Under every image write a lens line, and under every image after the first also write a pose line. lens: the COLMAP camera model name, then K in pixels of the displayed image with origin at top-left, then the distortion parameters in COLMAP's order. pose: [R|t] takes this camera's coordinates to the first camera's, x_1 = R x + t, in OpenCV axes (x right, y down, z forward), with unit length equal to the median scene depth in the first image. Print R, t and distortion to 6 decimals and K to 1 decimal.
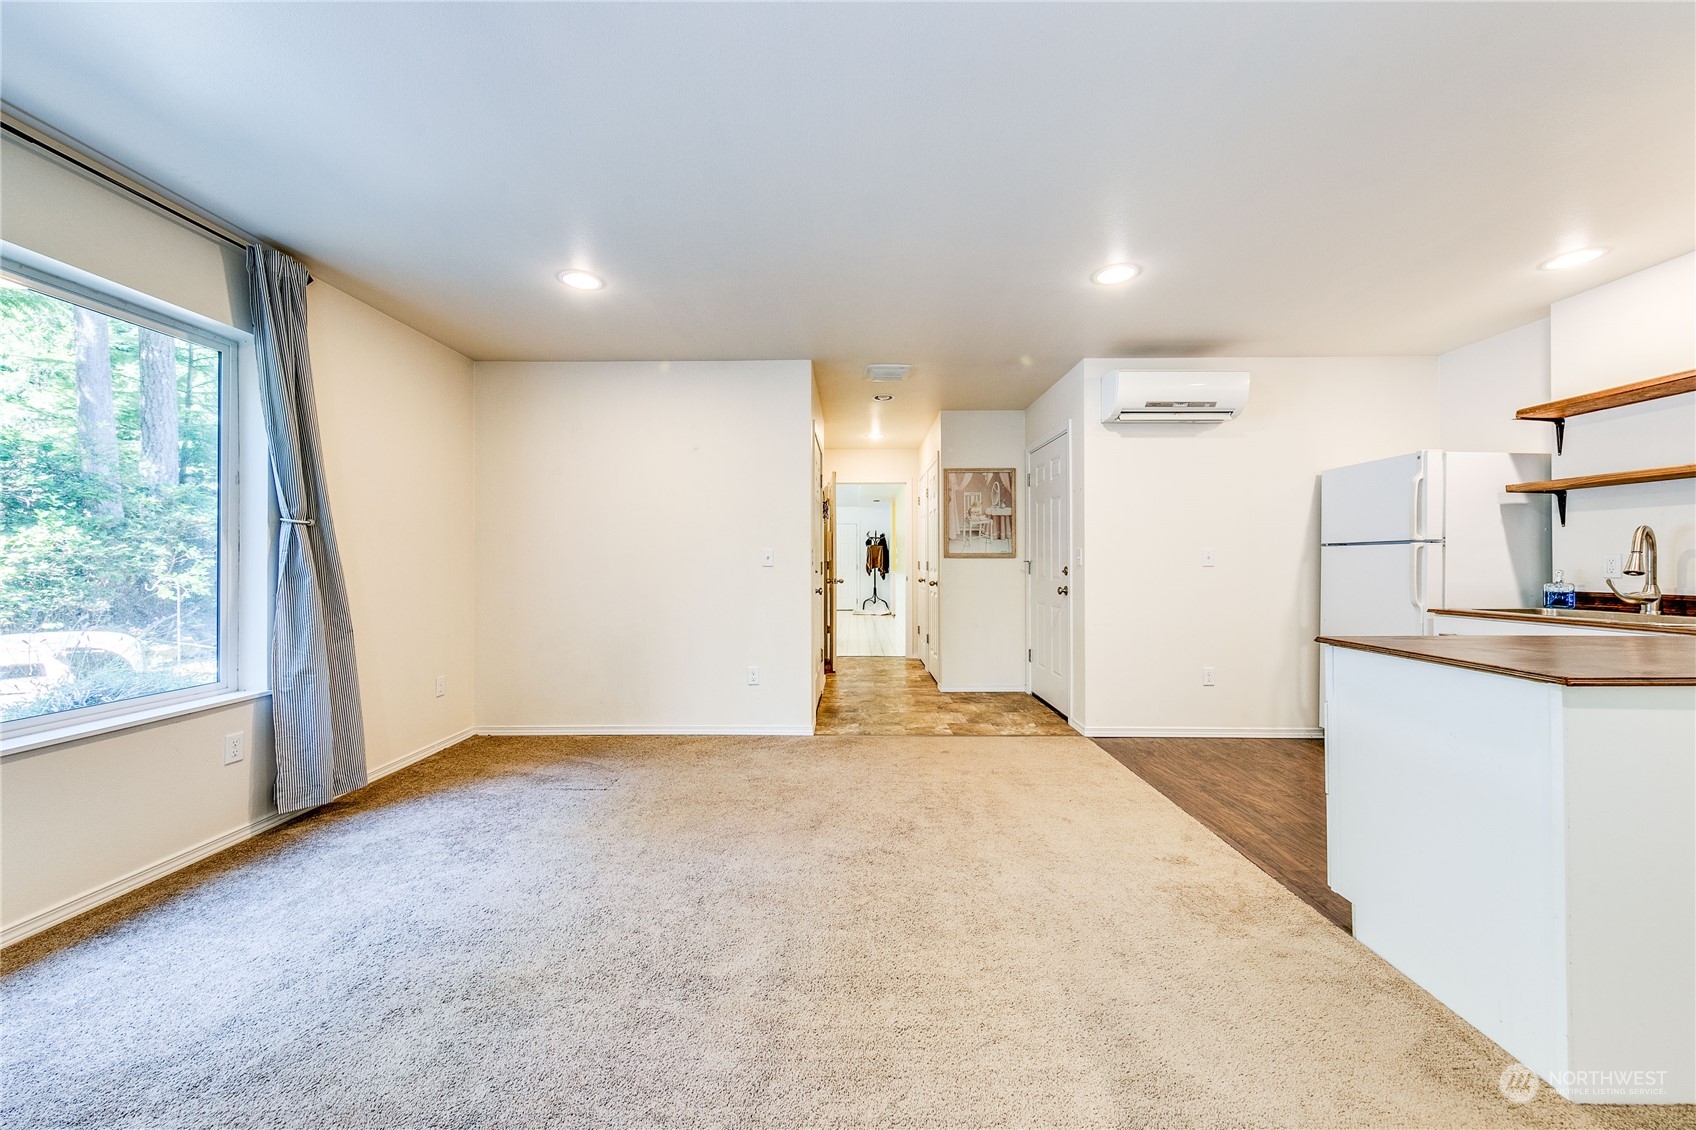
lens RADIAL K [[603.7, 0, 849.0], [0, 603.7, 561.1], [0, 0, 1]] dist [0.002615, -0.000225]
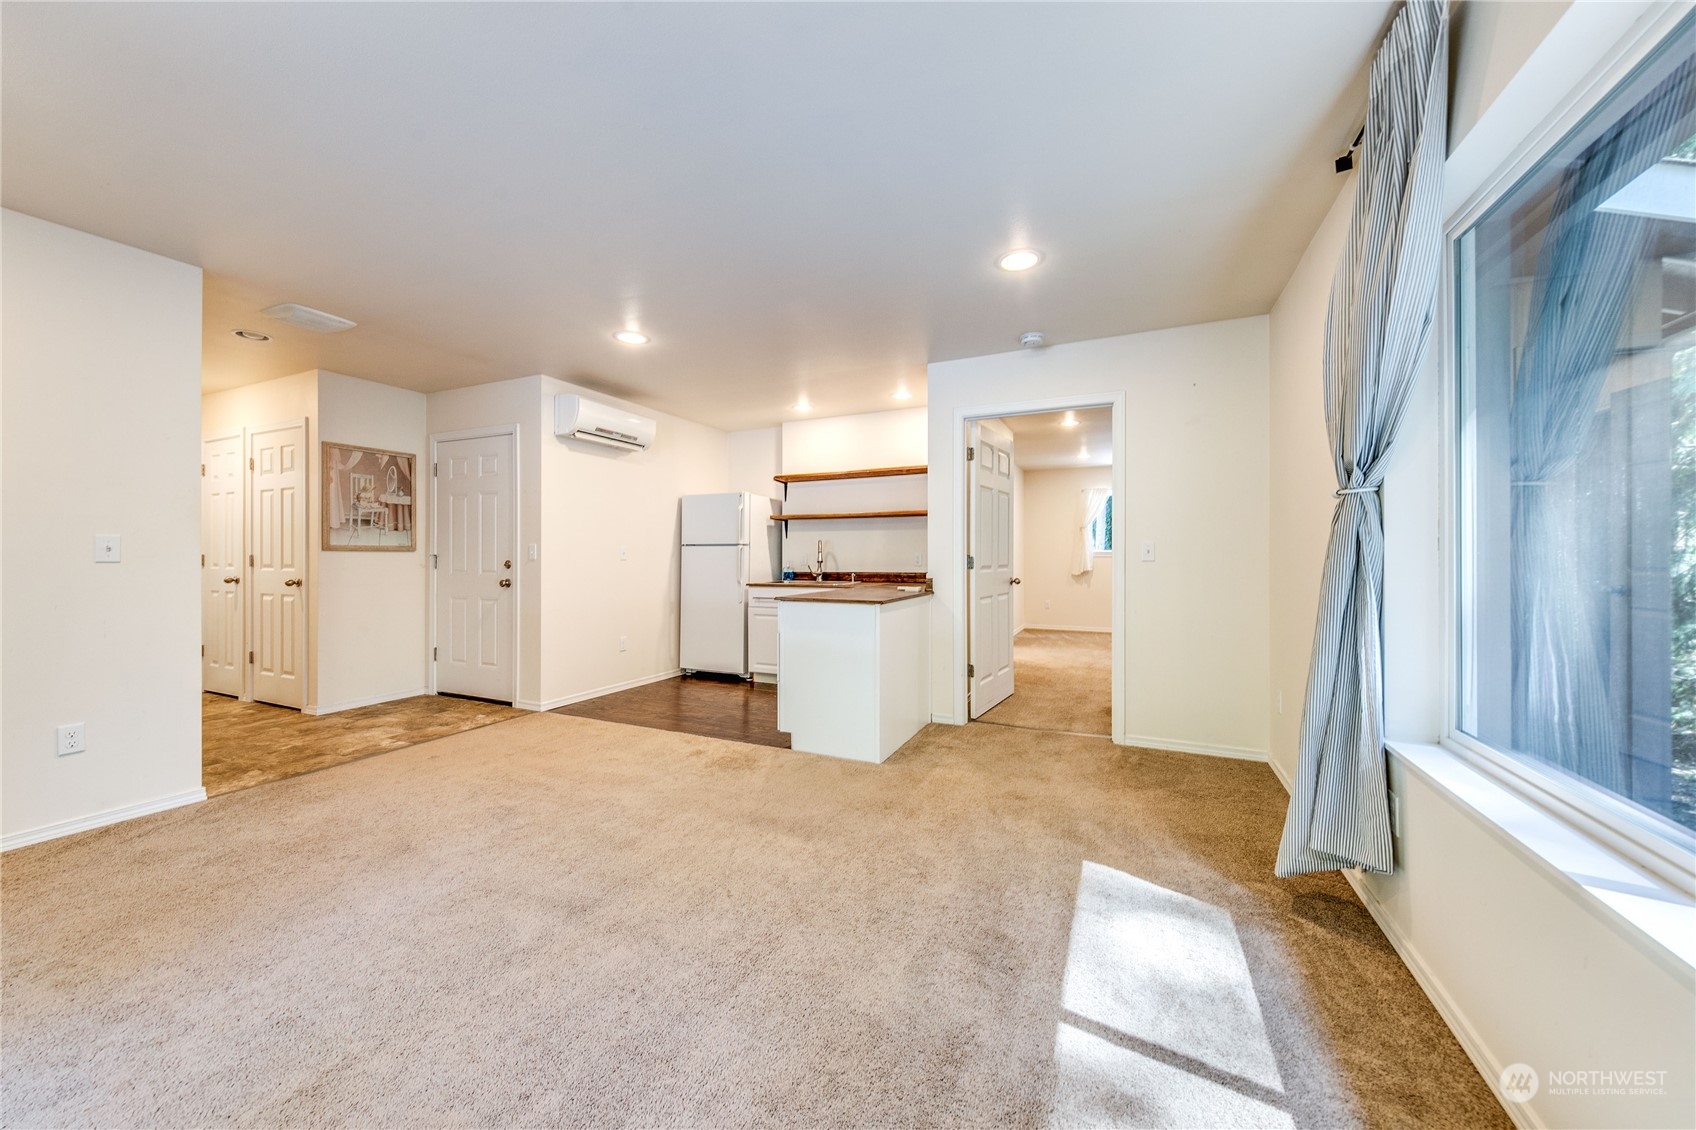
lens RADIAL K [[603.7, 0, 848.2], [0, 603.7, 560.1], [0, 0, 1]] dist [0.002615, -0.000225]
pose [[0.409780, -0.003515, 0.912178, -0.418499], [-0.003562, 0.999979, 0.005454, 0.000368], [-0.912177, -0.005484, 0.409759, 0.021337]]
